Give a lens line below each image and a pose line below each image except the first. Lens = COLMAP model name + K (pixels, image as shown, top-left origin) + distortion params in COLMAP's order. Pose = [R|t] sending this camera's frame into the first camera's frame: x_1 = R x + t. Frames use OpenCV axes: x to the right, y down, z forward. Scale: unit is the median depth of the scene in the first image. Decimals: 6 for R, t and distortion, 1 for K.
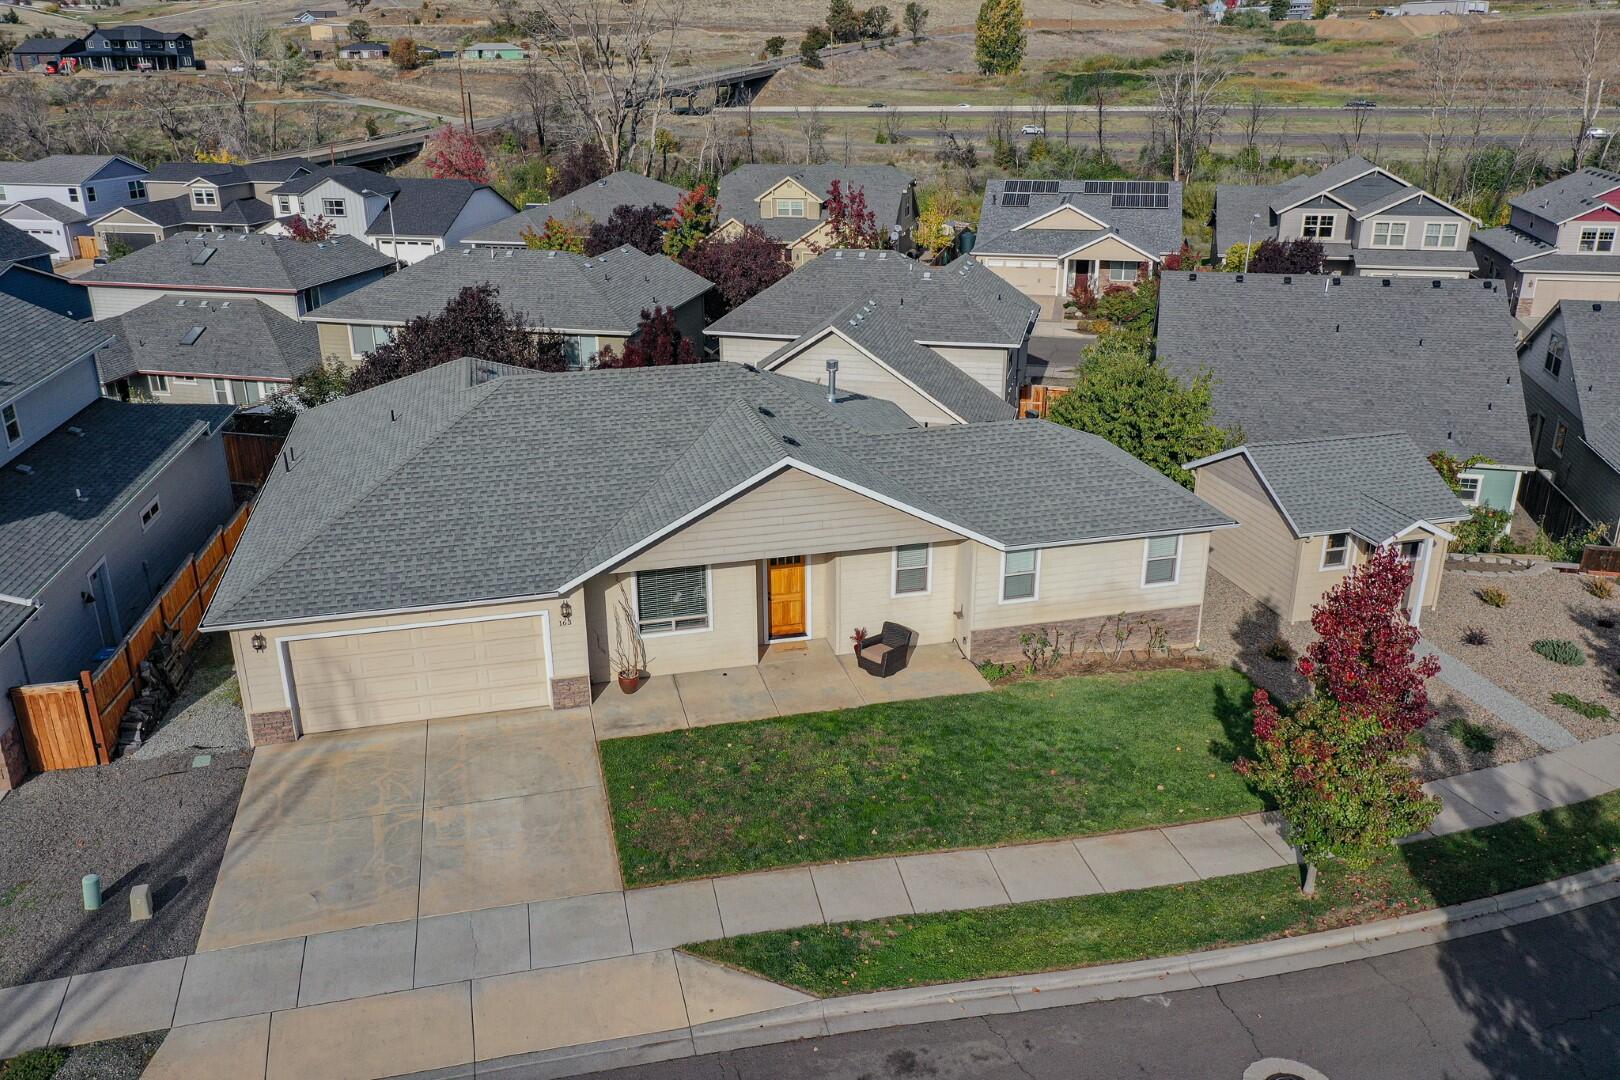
lens RADIAL K [[1274.6, 0, 810.0], [0, 1274.6, 540.0], [0, 0, 1]] dist [0.007511, -0.001173]
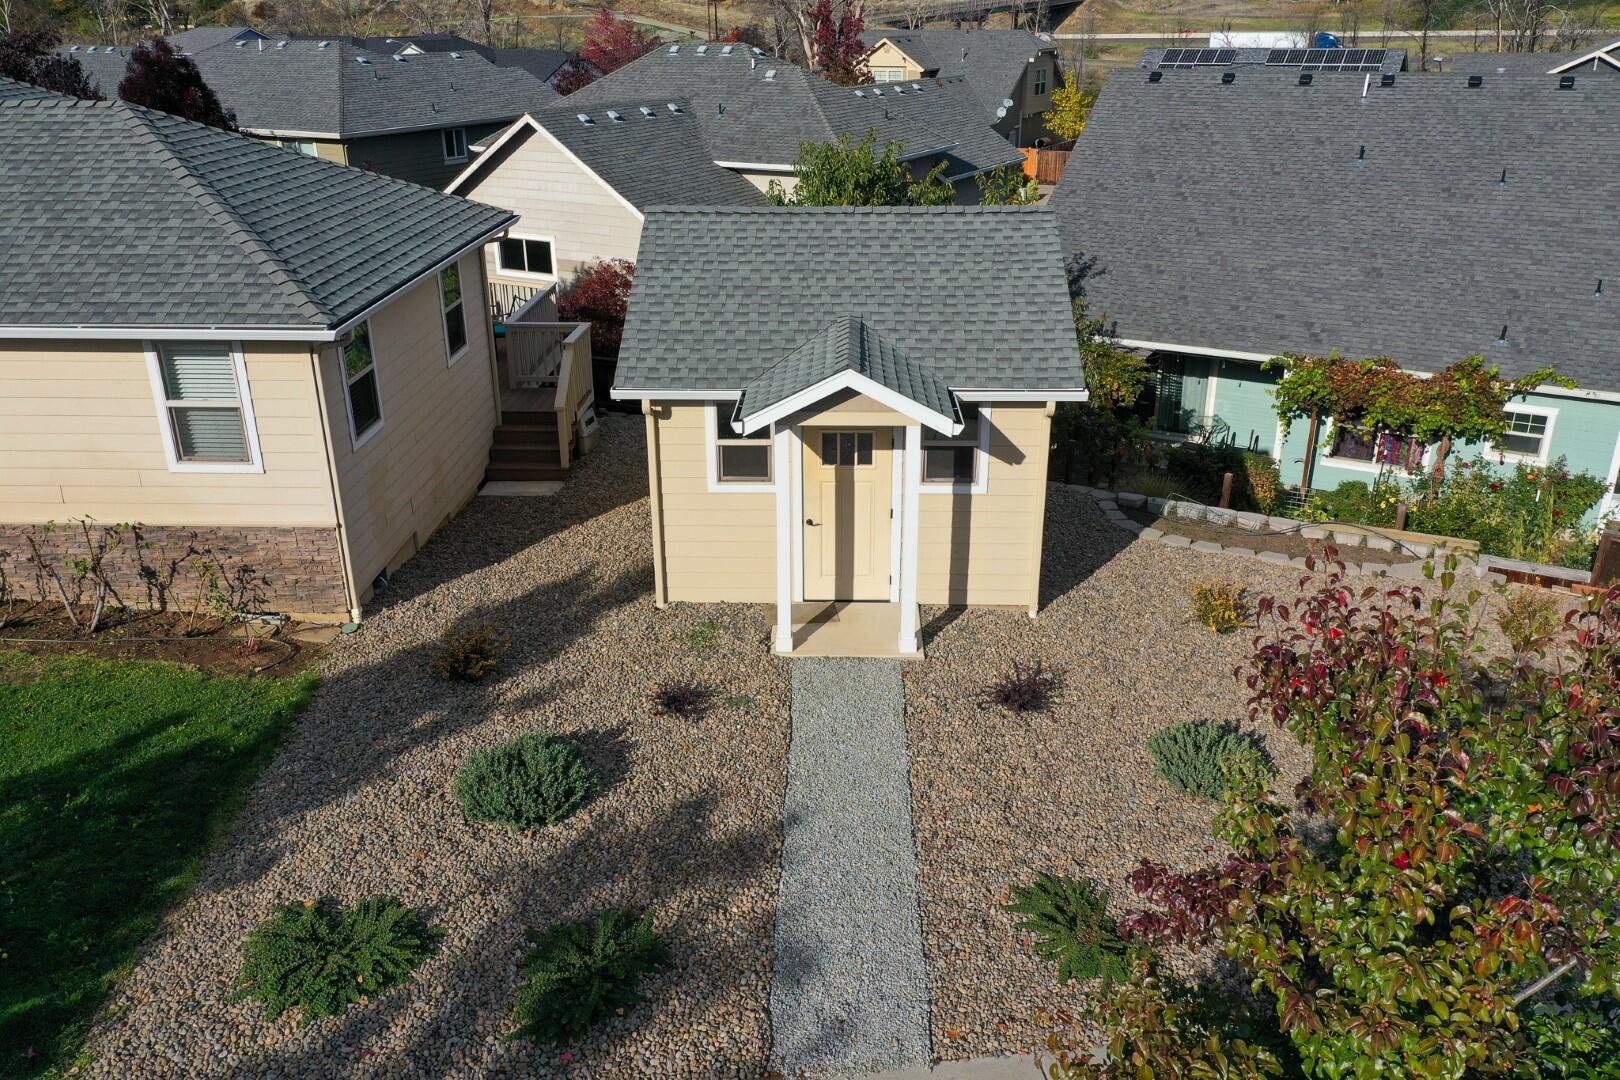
lens RADIAL K [[1274.6, 0, 810.0], [0, 1274.6, 540.0], [0, 0, 1]] dist [0.007511, -0.001173]
pose [[0.961610, 0.106190, -0.253042, 0.593177], [-0.099317, 0.994259, 0.039820, 0.022472], [0.255818, -0.013160, 0.966636, 0.644561]]
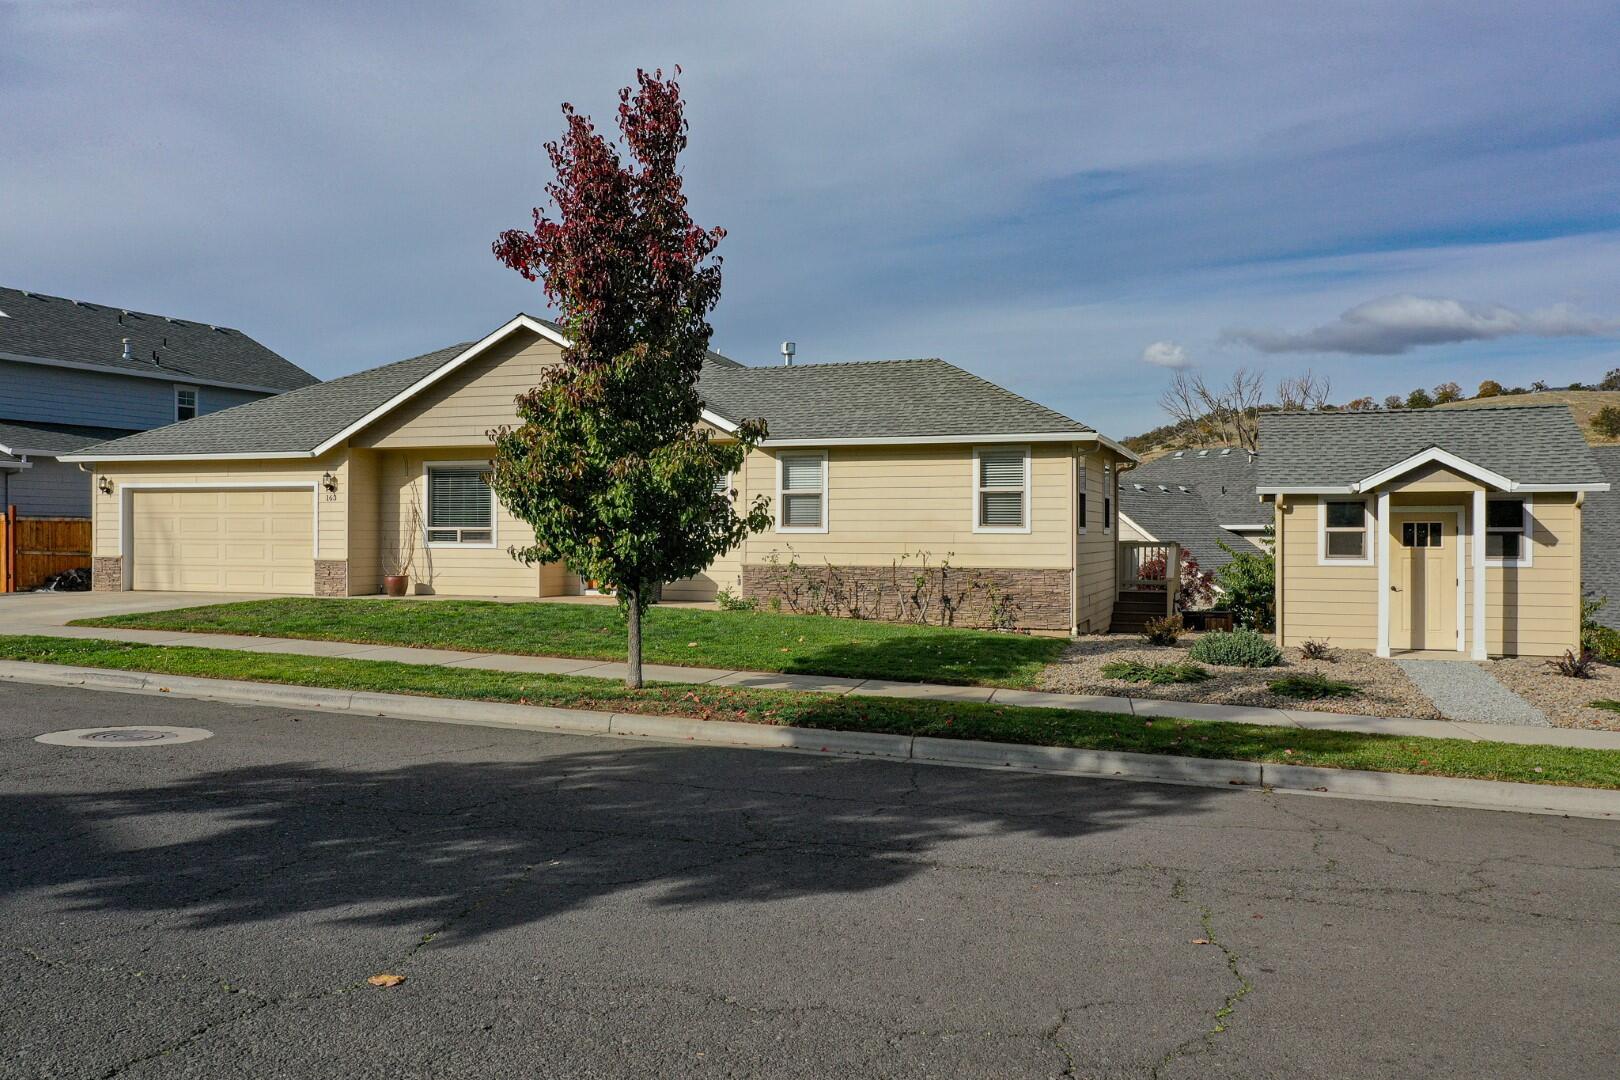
lens RADIAL K [[1283.8, 0, 810.0], [0, 1283.8, 540.0], [0, 0, 1]] dist [0.009953, 0.001608]
pose [[0.829914, 0.010596, -0.557791, 0.596519], [-0.208939, 0.932957, -0.293148, 0.277581], [0.517289, 0.359832, 0.776488, 0.399993]]
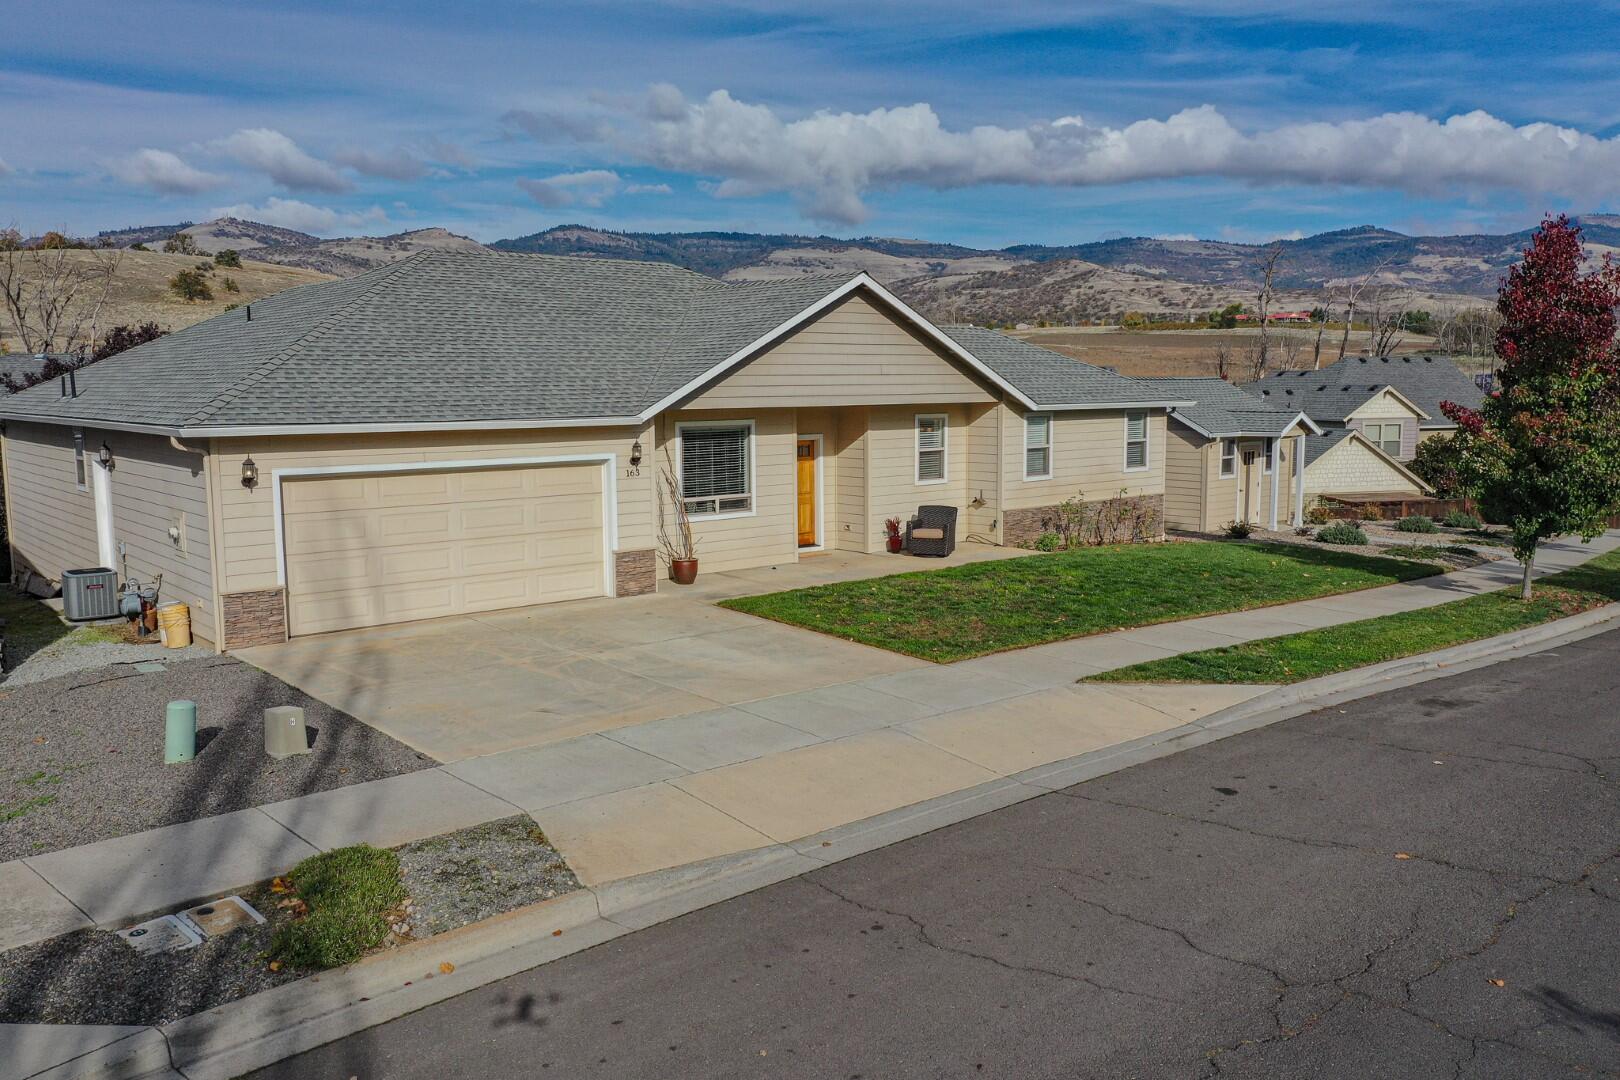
lens RADIAL K [[1282.5, 0, 780.0], [0, 1282.5, 535.6], [0, 0, 1]] dist [-0.002488, 0.001016]
pose [[0.901227, -0.053837, 0.429990, -0.409092], [0.160190, 0.963358, -0.215129, 0.258102], [-0.402652, 0.262760, 0.876828, 0.262694]]
